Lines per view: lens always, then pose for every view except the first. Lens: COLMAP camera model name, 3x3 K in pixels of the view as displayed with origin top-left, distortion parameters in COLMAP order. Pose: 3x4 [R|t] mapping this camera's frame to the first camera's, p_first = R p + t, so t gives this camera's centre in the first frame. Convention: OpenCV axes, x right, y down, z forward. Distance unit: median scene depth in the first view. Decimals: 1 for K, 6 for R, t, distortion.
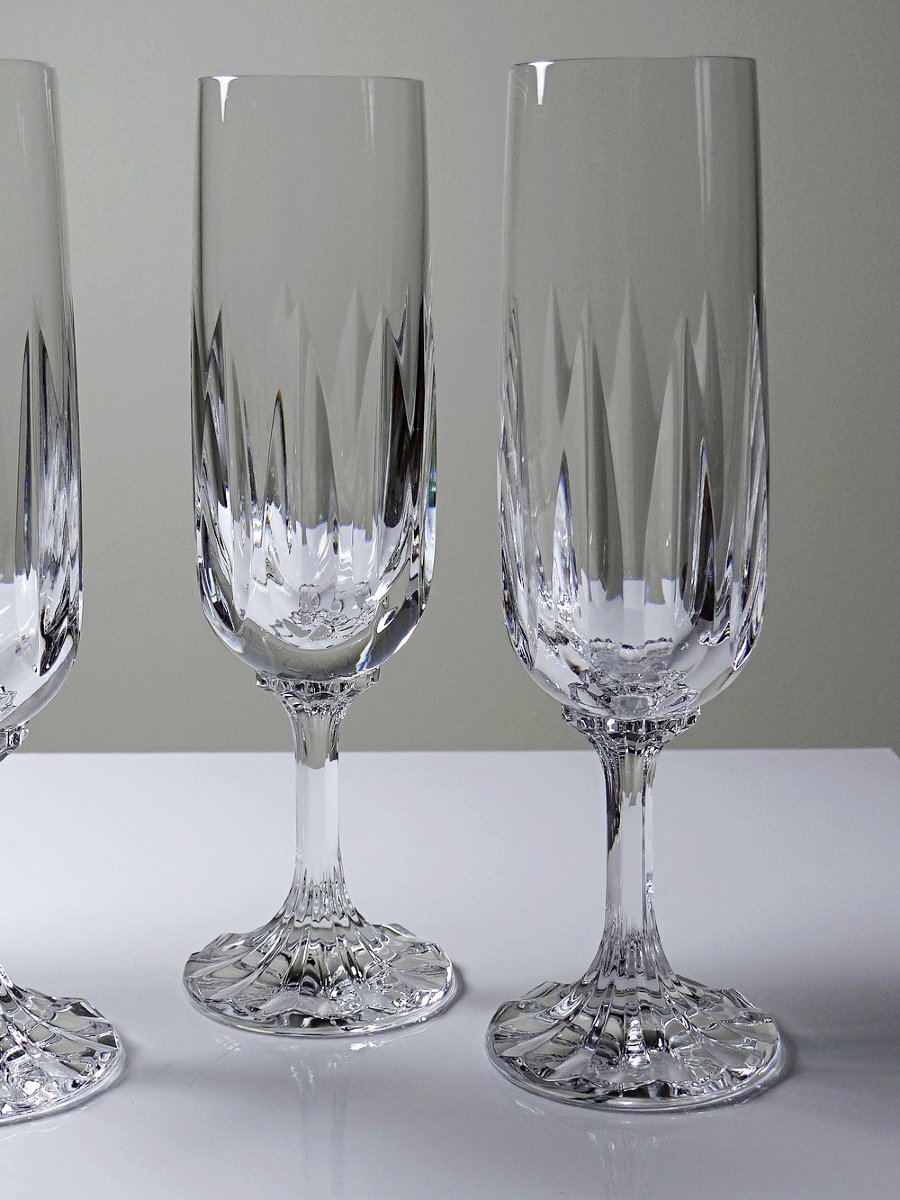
lens RADIAL K [[2118.4, 0, 450.0], [0, 2118.4, 600.0], [0, 0, 1]] dist [-0.043833, 0.083060]
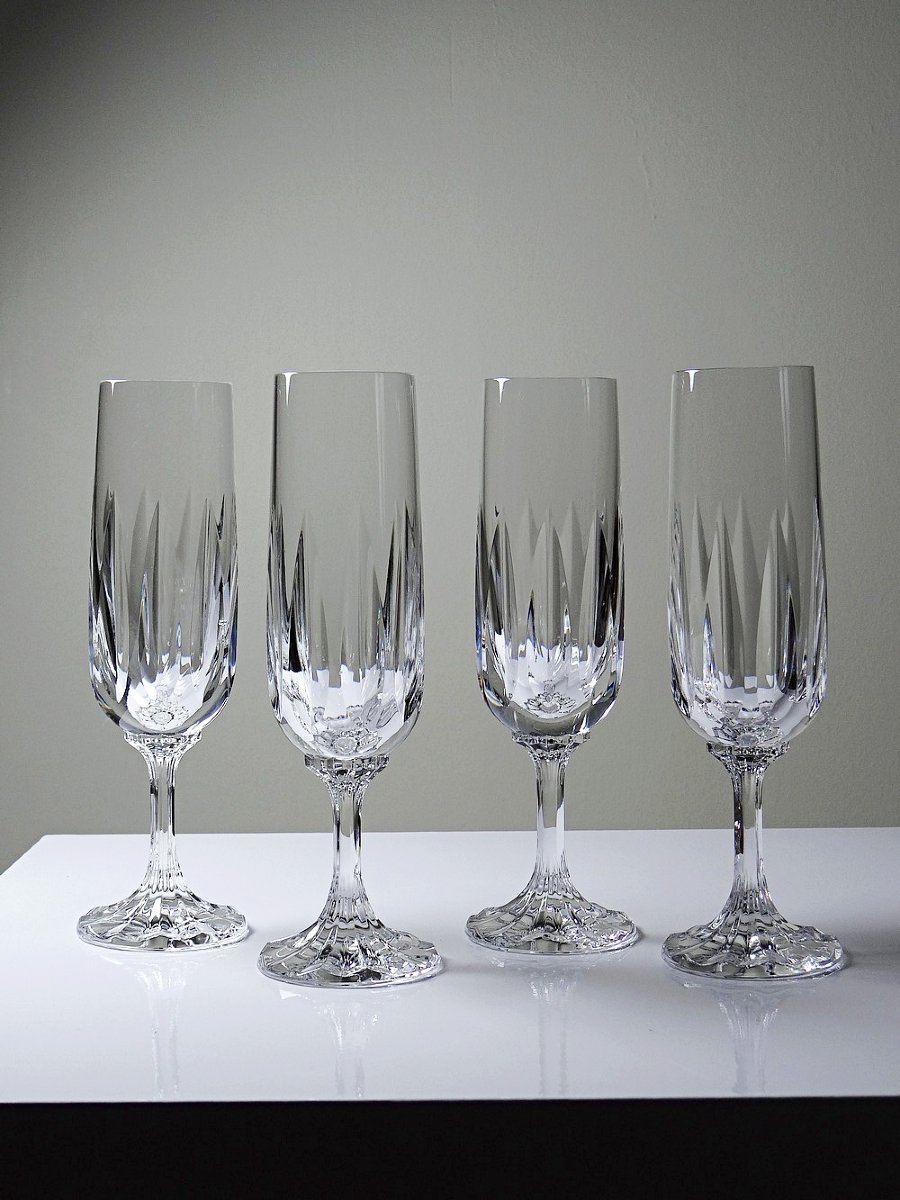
lens RADIAL K [[2118.4, 0, 450.0], [0, 2118.4, 600.0], [0, 0, 1]] dist [-0.043833, 0.083060]
pose [[0.999461, -0.005830, -0.032299, -0.095064], [0.001910, 0.992759, -0.120107, 0.136670], [0.032766, 0.119981, 0.992235, -0.682556]]
